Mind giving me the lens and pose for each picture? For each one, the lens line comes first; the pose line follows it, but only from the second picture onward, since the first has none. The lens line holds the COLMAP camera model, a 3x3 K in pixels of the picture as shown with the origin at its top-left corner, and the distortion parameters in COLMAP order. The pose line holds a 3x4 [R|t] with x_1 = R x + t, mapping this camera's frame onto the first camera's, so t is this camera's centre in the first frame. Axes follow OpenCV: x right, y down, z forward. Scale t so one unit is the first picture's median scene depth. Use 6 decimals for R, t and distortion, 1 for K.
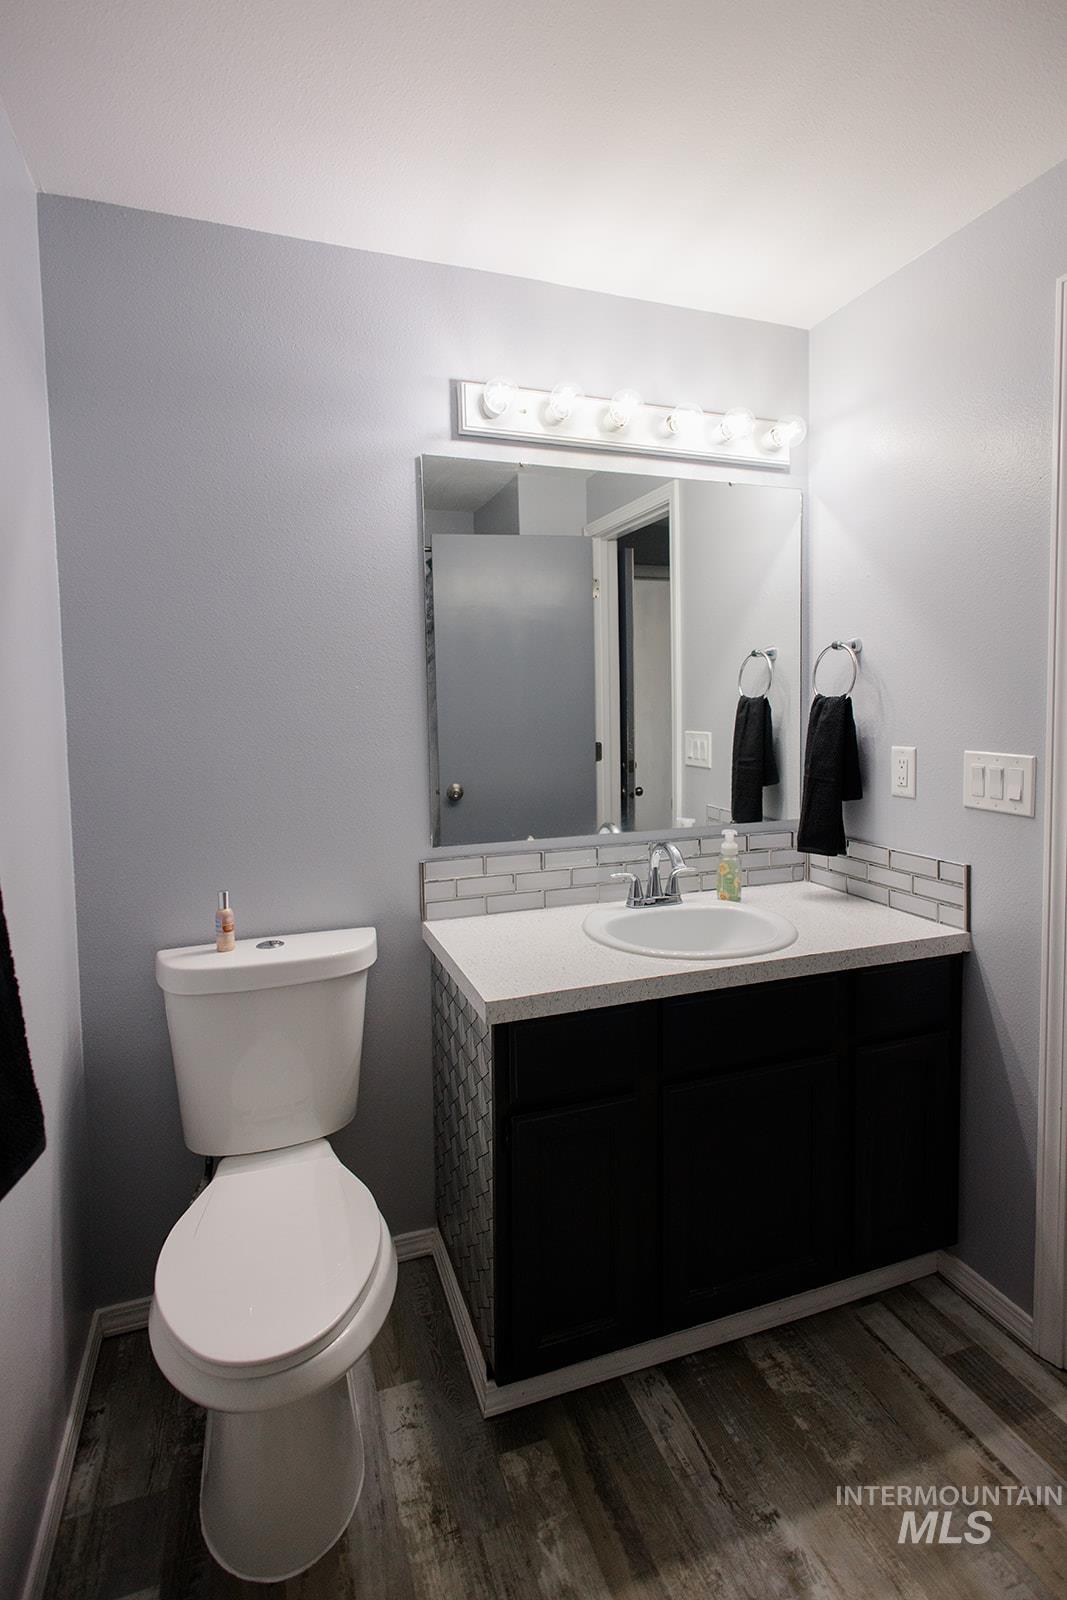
lens RADIAL K [[754.6, 0, 533.5], [0, 754.6, 800.0], [0, 0, 1]] dist [-0.001780, -0.000502]
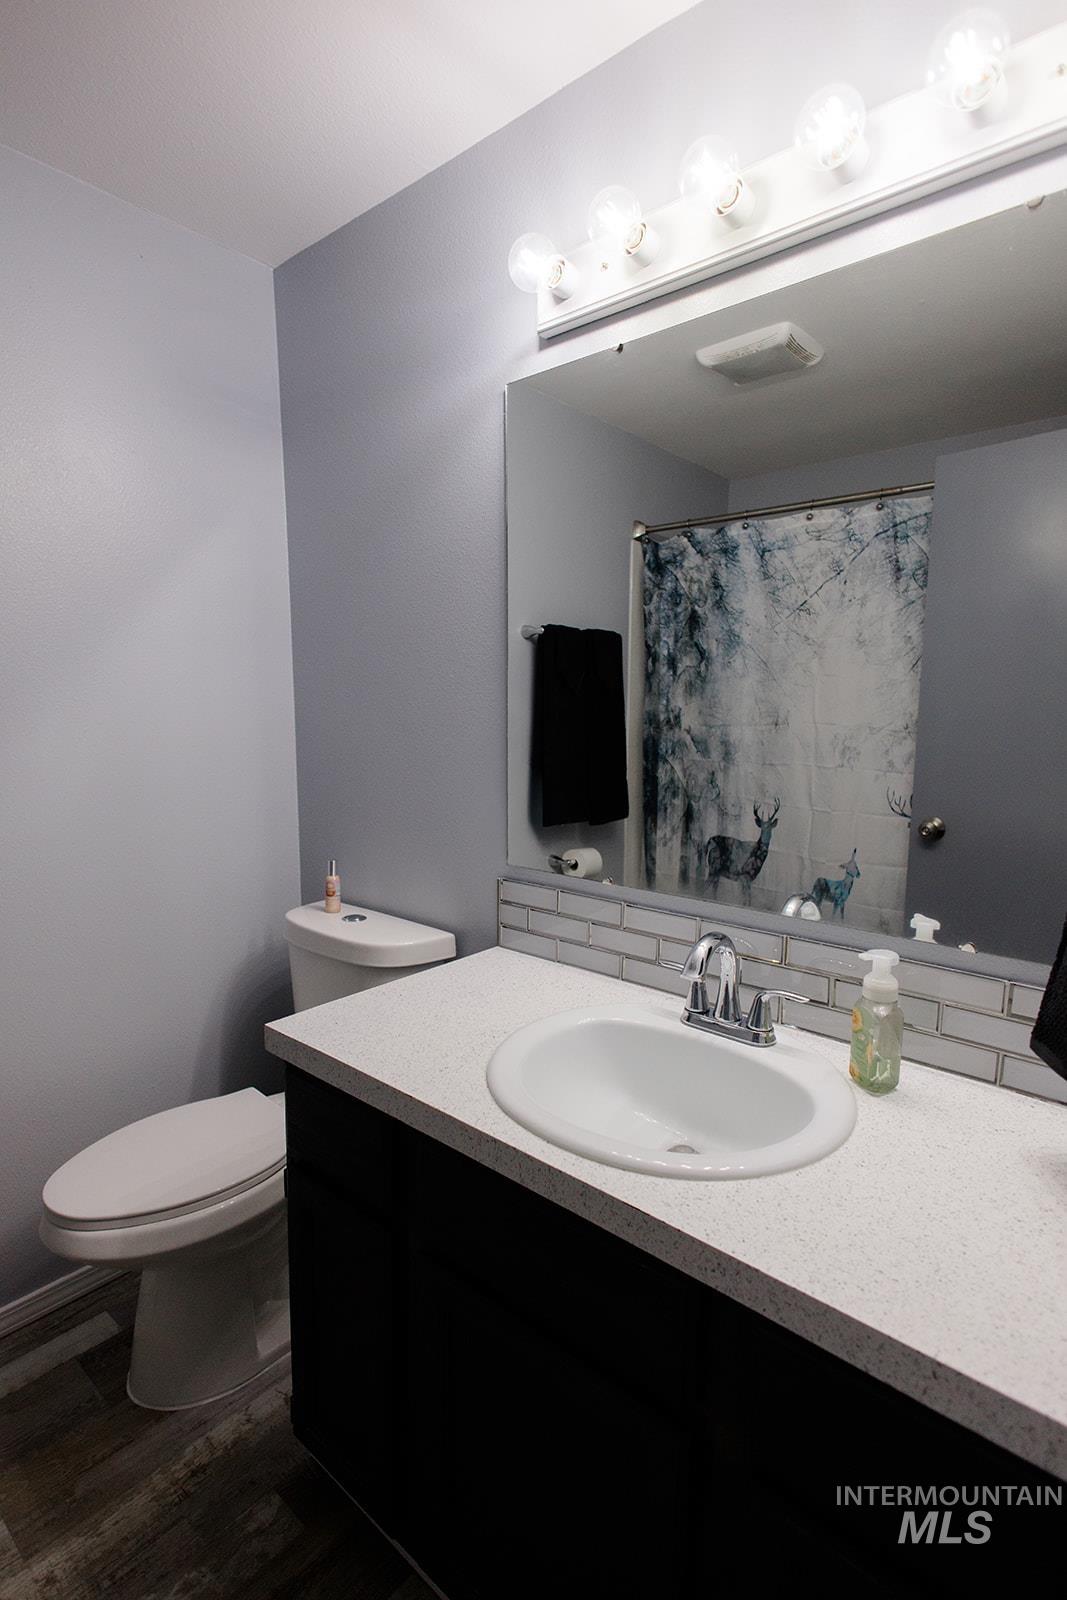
lens RADIAL K [[772.8, 0, 534.6], [0, 772.8, 845.3], [0, 0, 1]] dist [0.002708, 0.000610]
pose [[0.515919, 0.177643, -0.838016, 0.811496], [-0.121772, 0.983536, 0.133522, -0.104811], [0.847938, 0.033161, 0.529057, 0.744467]]
